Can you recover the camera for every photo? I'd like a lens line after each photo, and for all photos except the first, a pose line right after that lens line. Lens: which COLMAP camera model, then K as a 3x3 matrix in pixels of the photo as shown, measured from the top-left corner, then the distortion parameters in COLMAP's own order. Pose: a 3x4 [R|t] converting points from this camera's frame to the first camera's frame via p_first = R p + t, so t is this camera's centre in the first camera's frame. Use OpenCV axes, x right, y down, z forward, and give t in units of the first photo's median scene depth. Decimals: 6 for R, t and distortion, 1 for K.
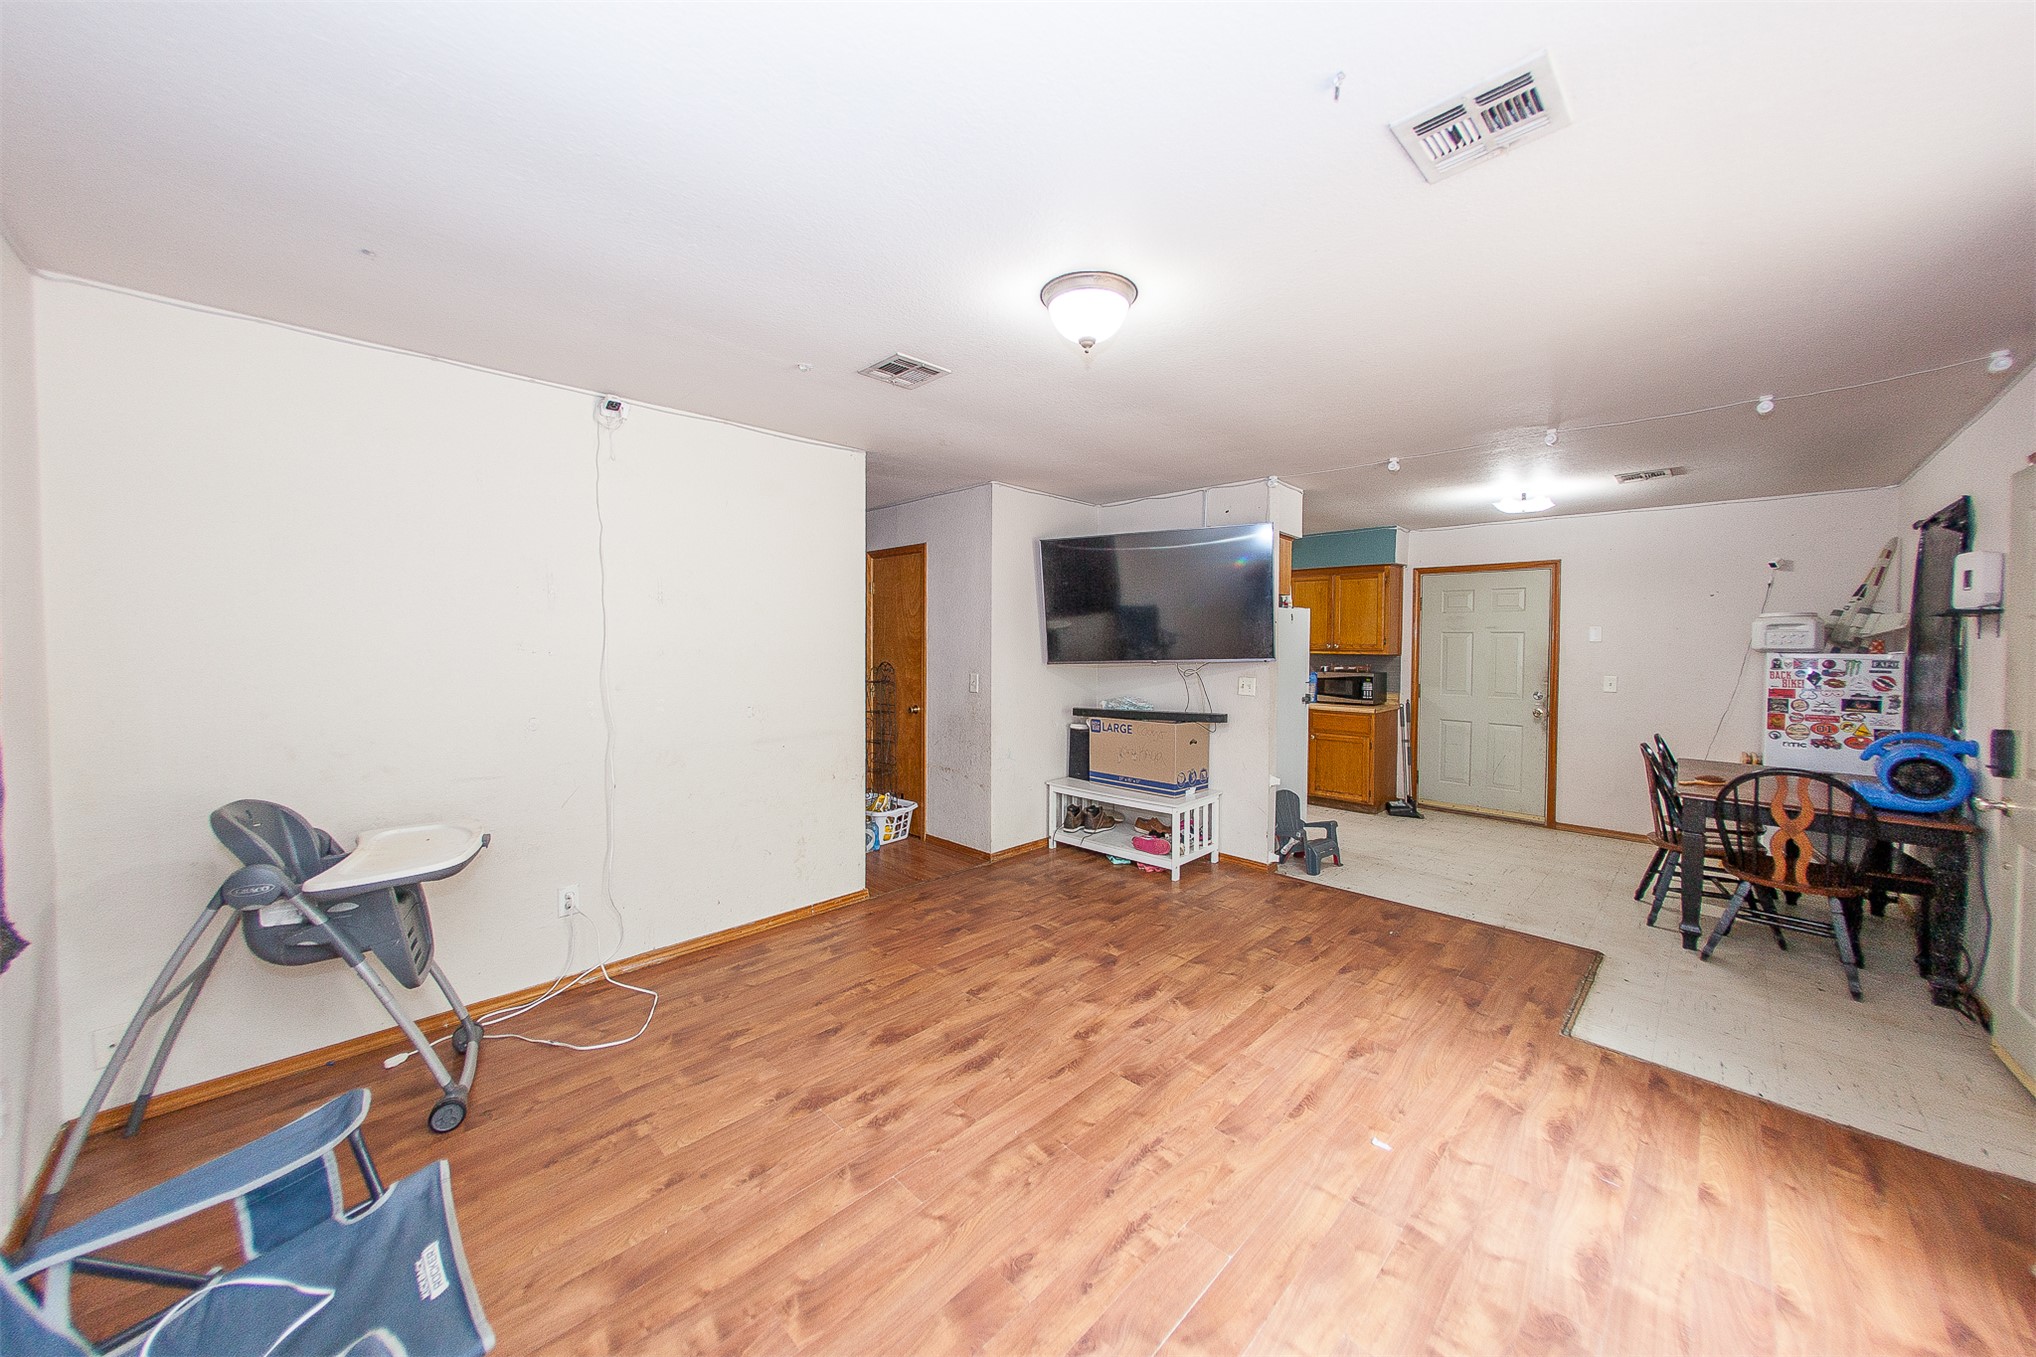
lens RADIAL K [[729.2, 0, 997.7], [0, 729.2, 659.0], [0, 0, 1]] dist [-0.000642, 0.000059]
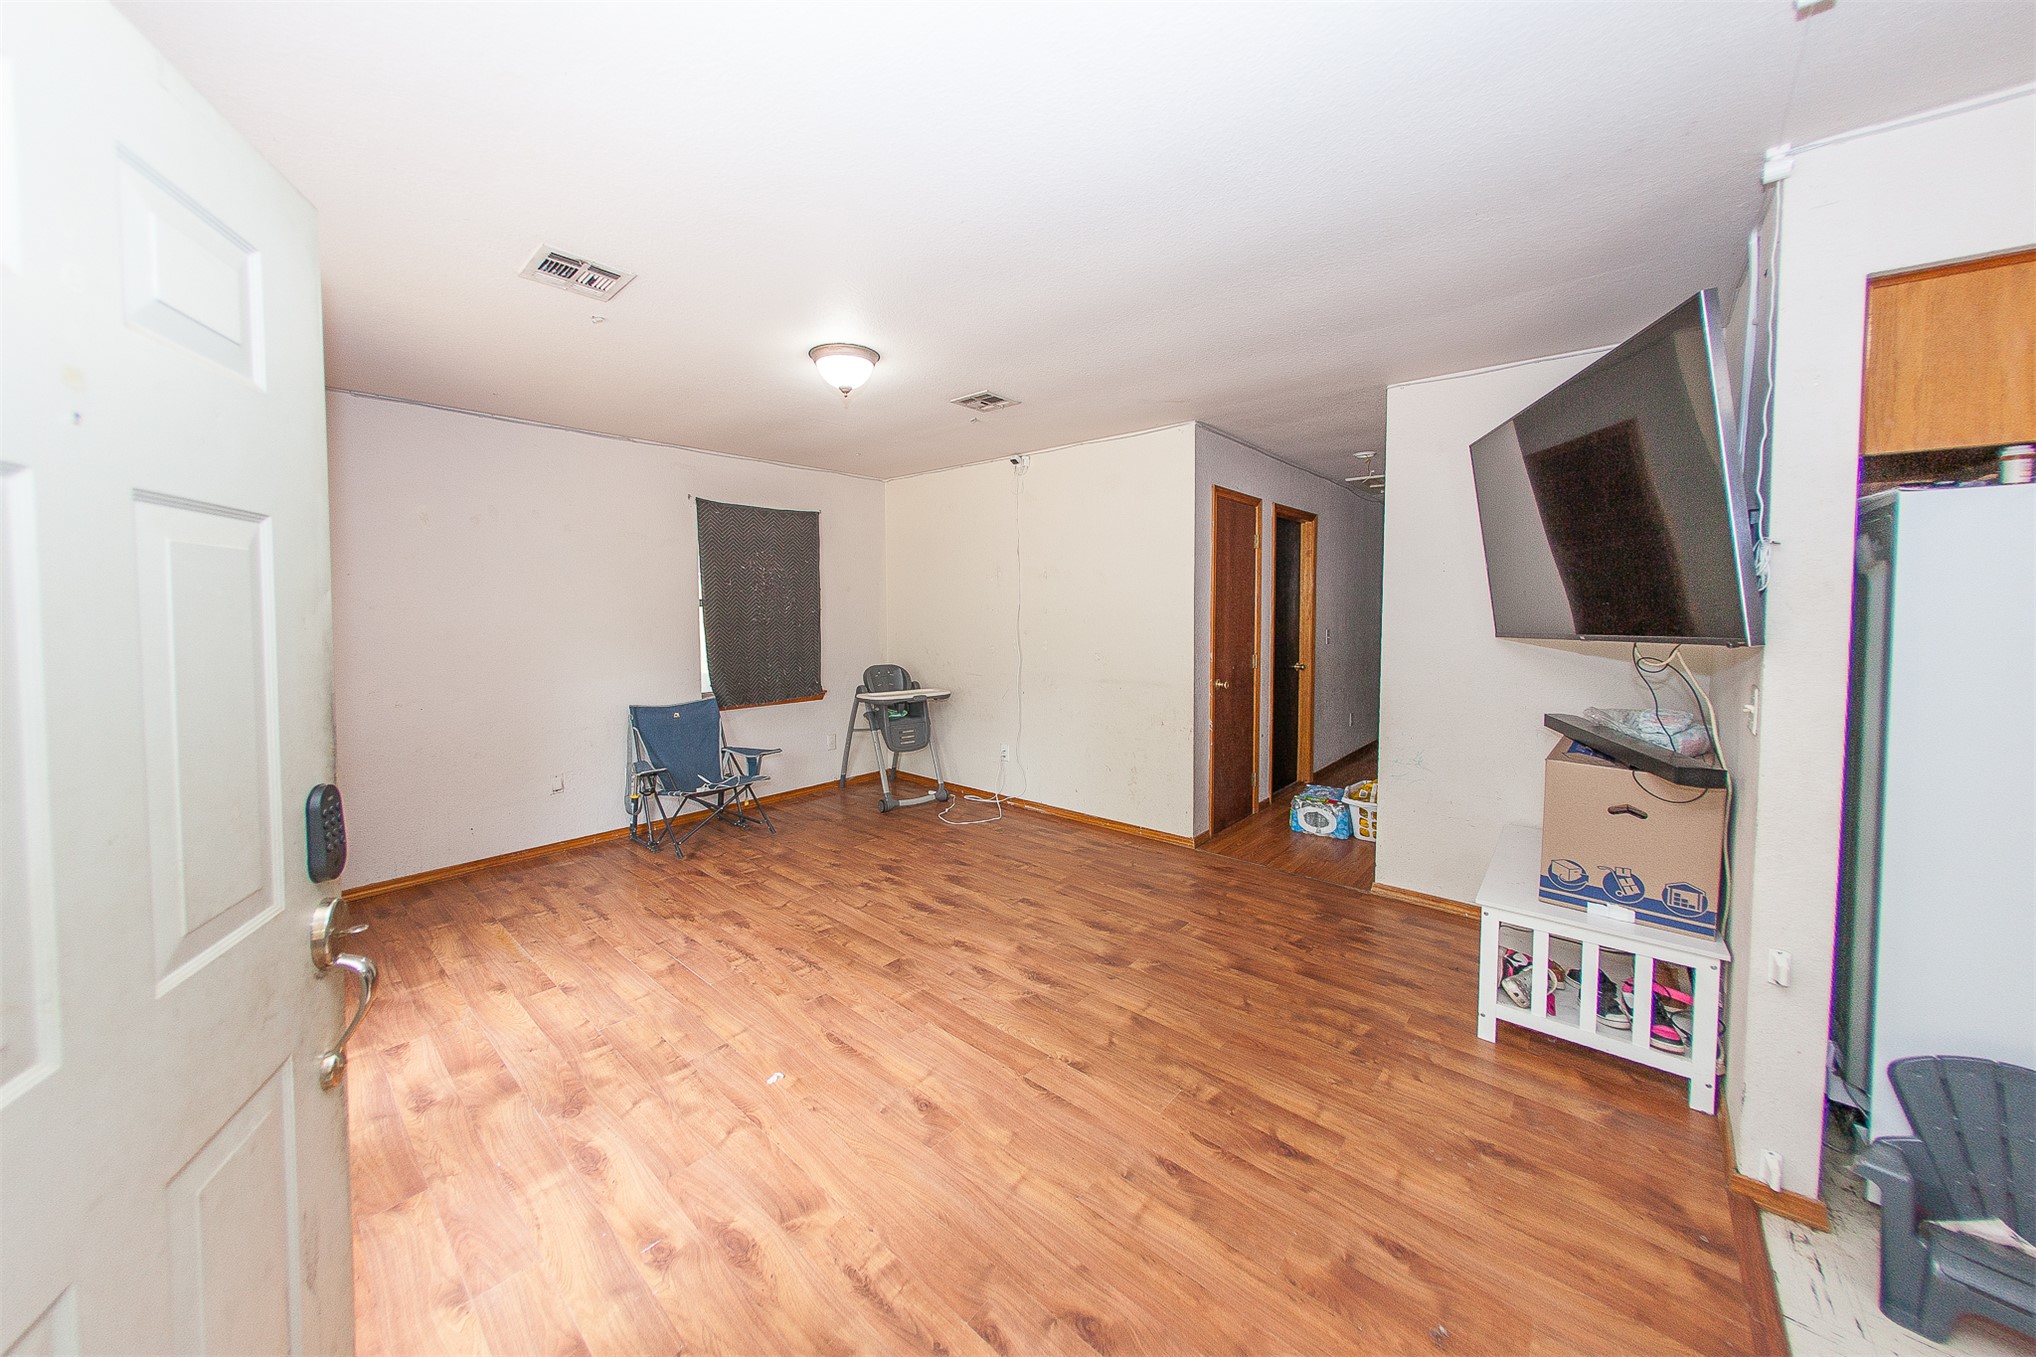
lens RADIAL K [[712.1, 0, 1003.8], [0, 712.1, 630.8], [0, 0, 1]] dist [-0.001176, 0.000010]
pose [[0.053687, 0.031008, -0.998076, 0.761727], [-0.022531, 0.999301, 0.029834, -0.007886], [0.998304, 0.020886, 0.054349, 0.620390]]
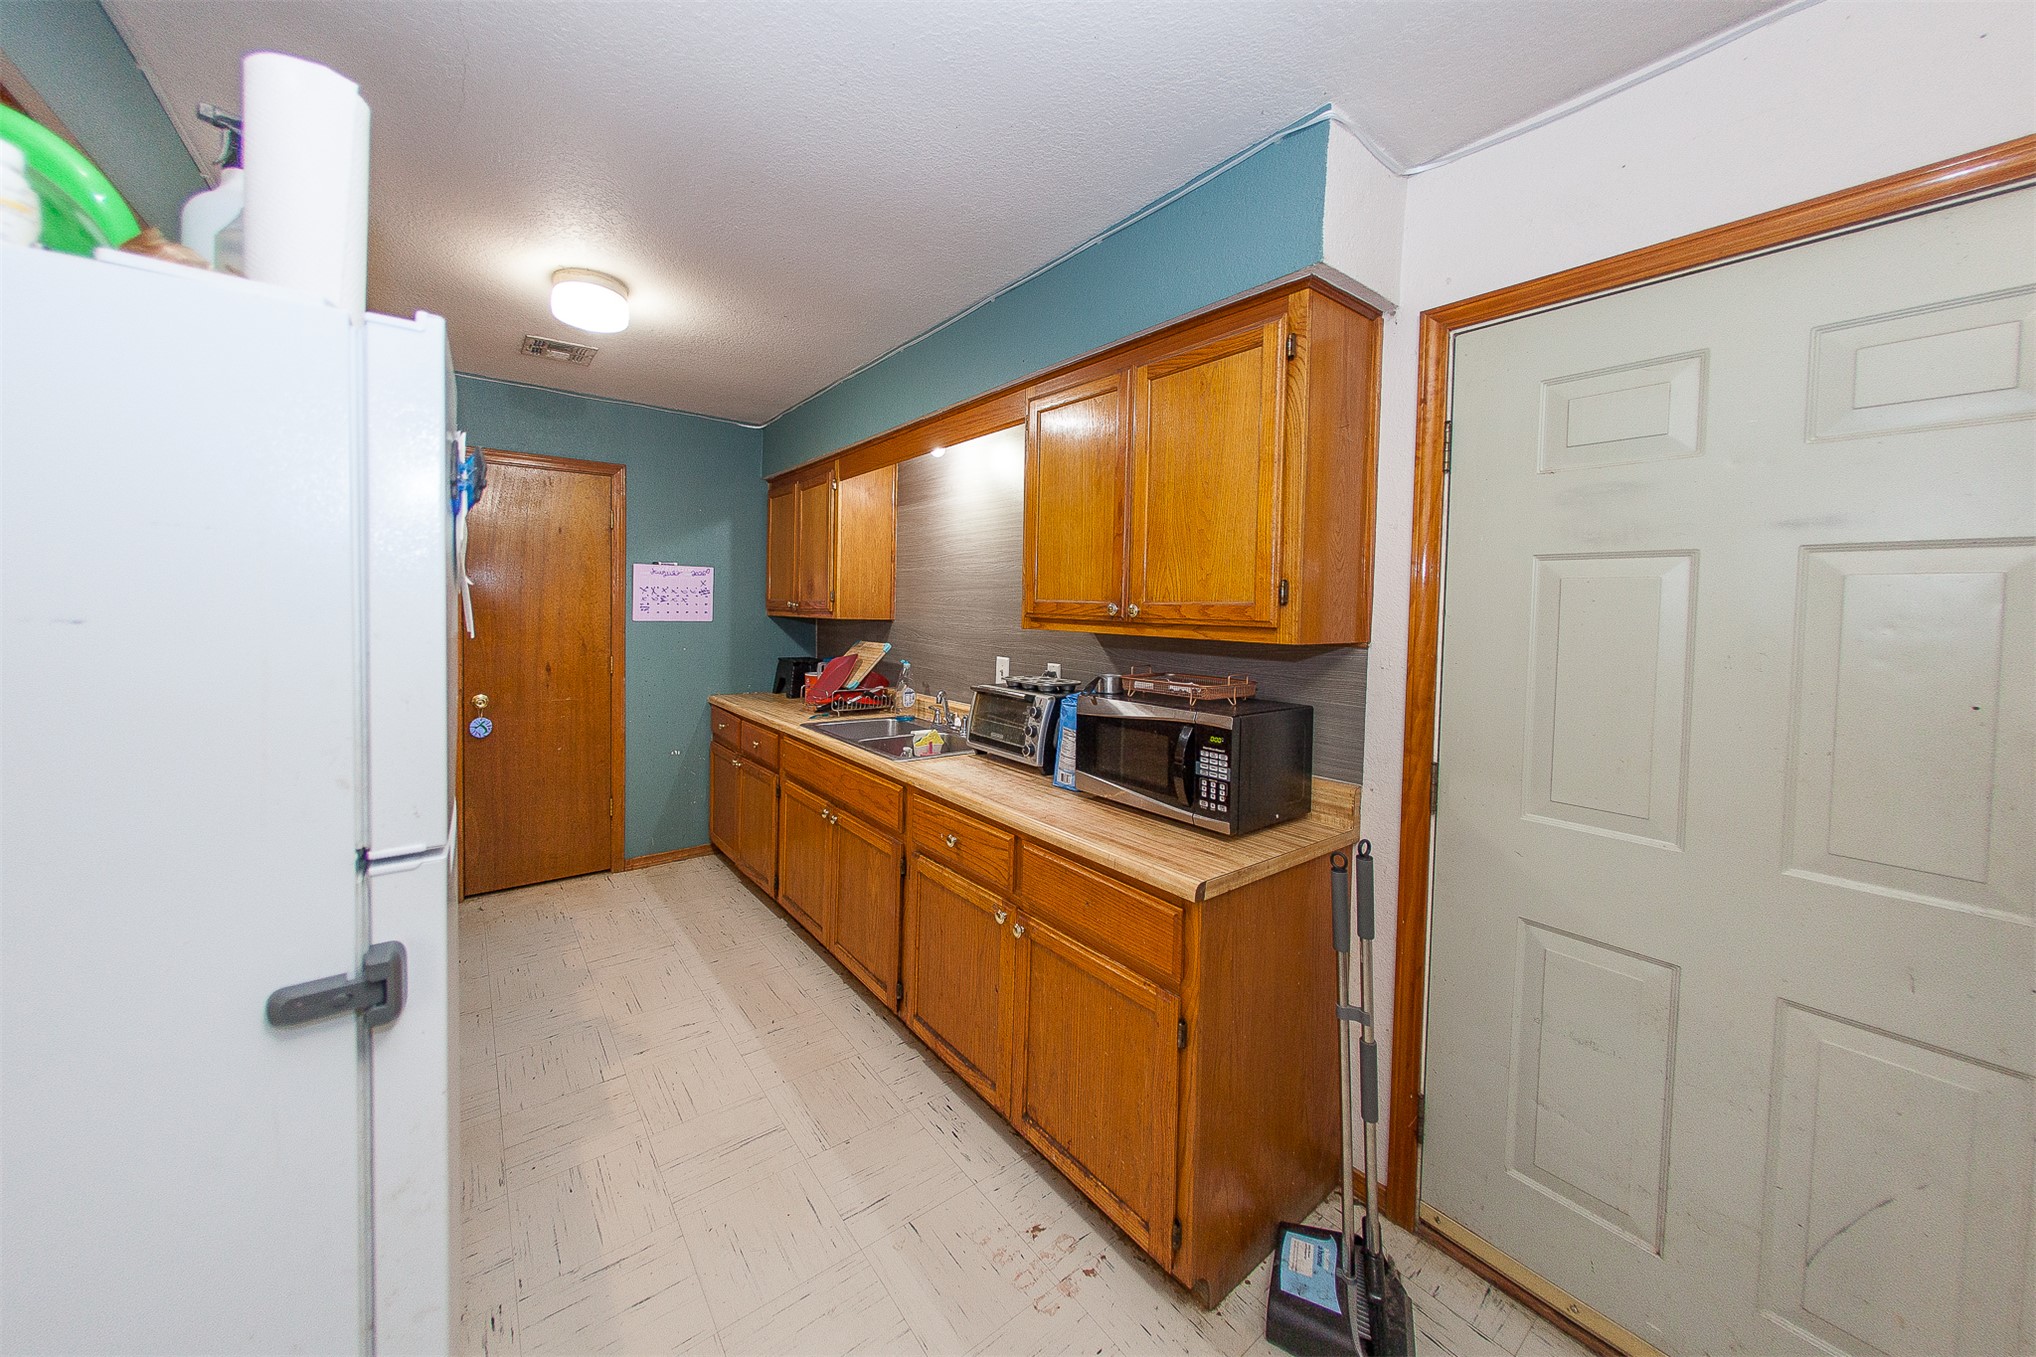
lens RADIAL K [[694.3, 0, 973.3], [0, 694.3, 630.5], [0, 0, 1]] dist [-0.000437, -0.000014]
pose [[0.988130, 0.014931, -0.152895, 0.685455], [-0.013043, 0.999826, 0.013343, -0.018813], [0.153067, -0.011190, 0.988152, 1.105672]]
